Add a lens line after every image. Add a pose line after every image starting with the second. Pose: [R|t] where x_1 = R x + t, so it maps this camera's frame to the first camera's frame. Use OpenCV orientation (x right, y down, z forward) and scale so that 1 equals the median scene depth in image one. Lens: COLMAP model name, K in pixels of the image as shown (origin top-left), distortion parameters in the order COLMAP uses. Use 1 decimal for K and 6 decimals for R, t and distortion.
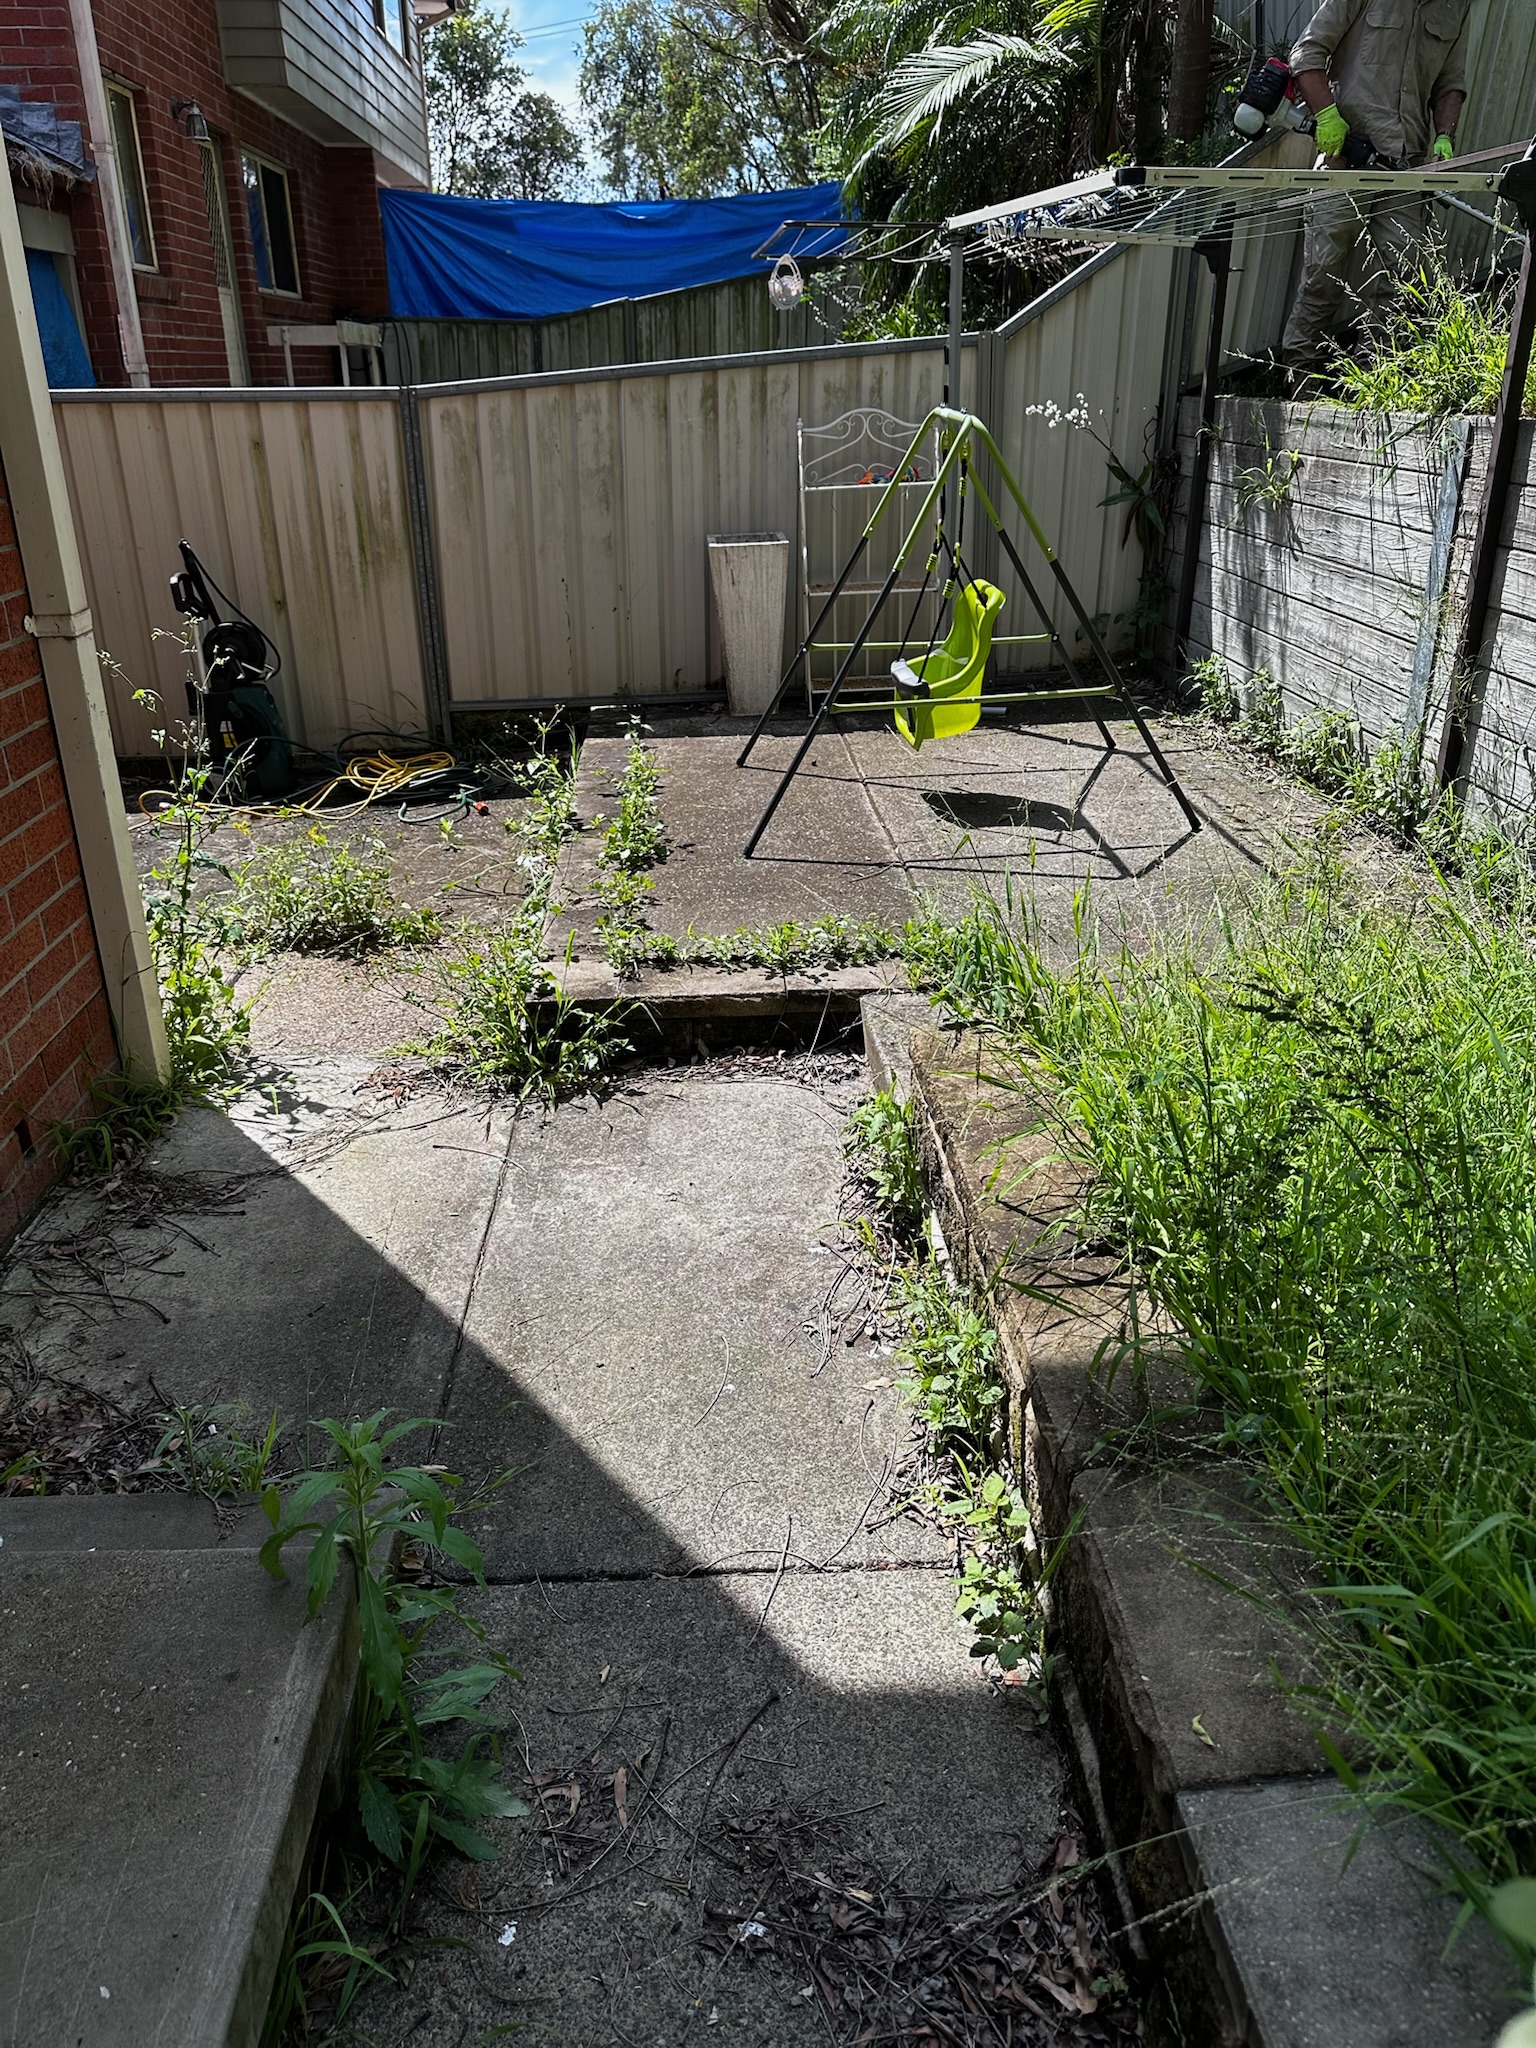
lens RADIAL K [[1449.8, 0, 762.7], [0, 1449.8, 1025.4], [0, 0, 1]] dist [0.006774, -0.006349]
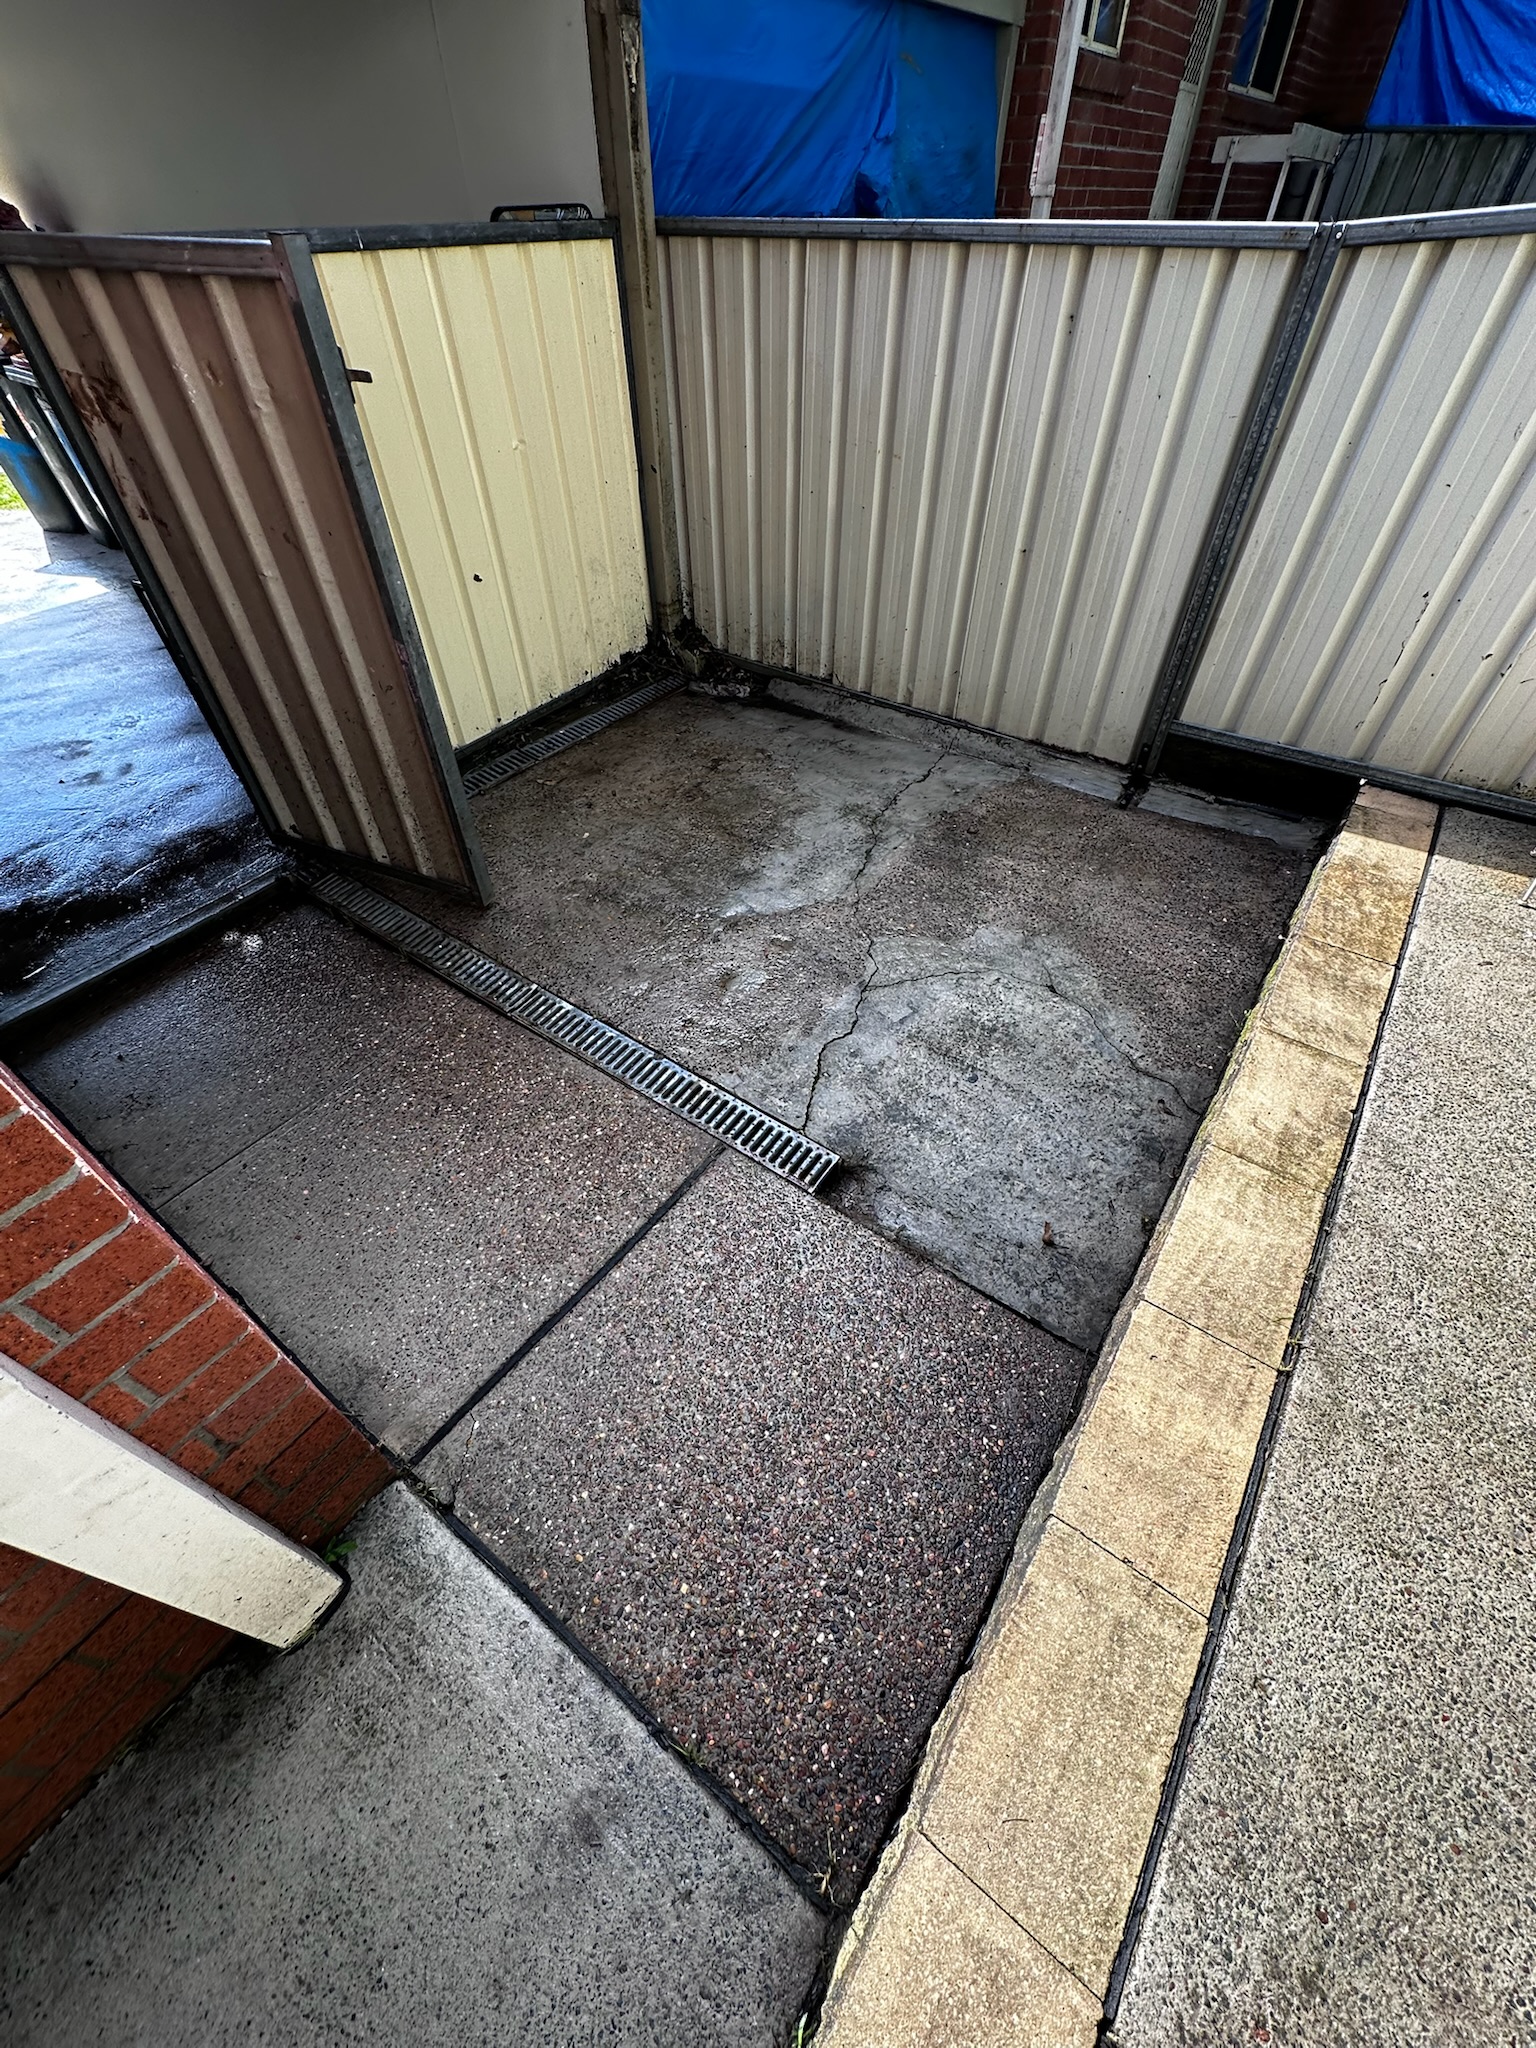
lens RADIAL K [[818.6, 0, 777.0], [0, 818.6, 1023.5], [0, 0, 1]] dist [-0.001933, 0.000645]
pose [[0.777929, 0.450228, -0.438316, -0.055927], [-0.263672, 0.867078, 0.422673, -0.103837], [0.570354, -0.213238, 0.793238, 0.233730]]
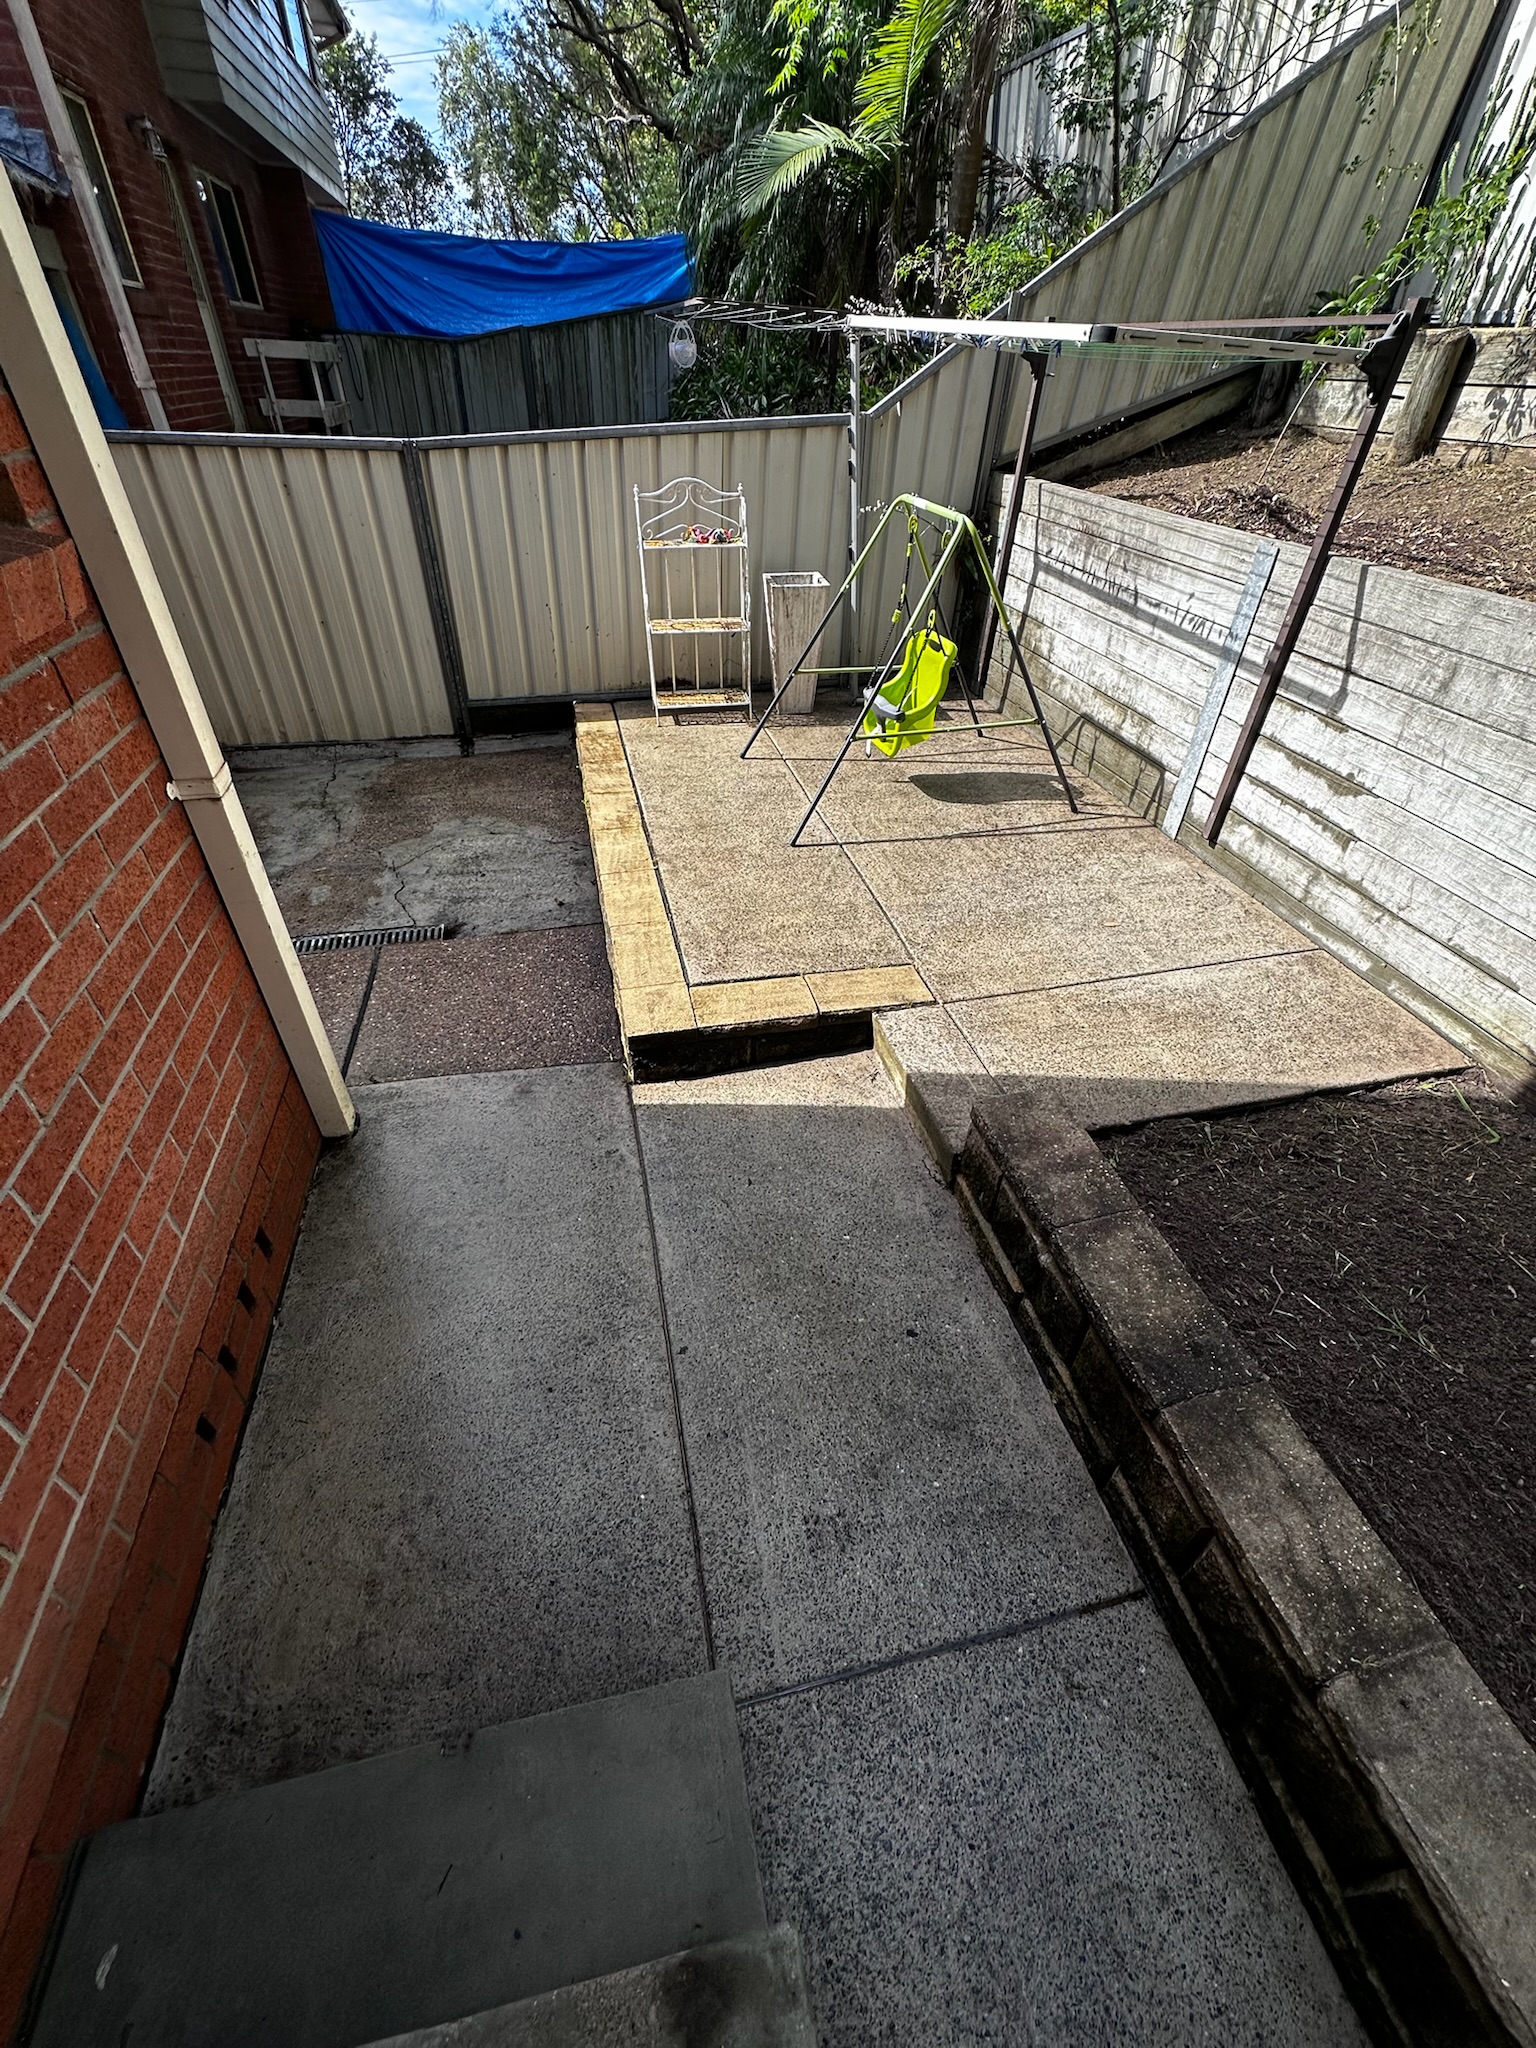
lens RADIAL K [[818.6, 0, 770.9], [0, 818.6, 1028.6], [0, 0, 1]] dist [-0.001933, 0.000645]
pose [[0.982952, -0.072746, 0.168860, -0.043835], [0.027776, 0.966611, 0.254738, -0.056556], [-0.181754, -0.245705, 0.952153, 0.072627]]
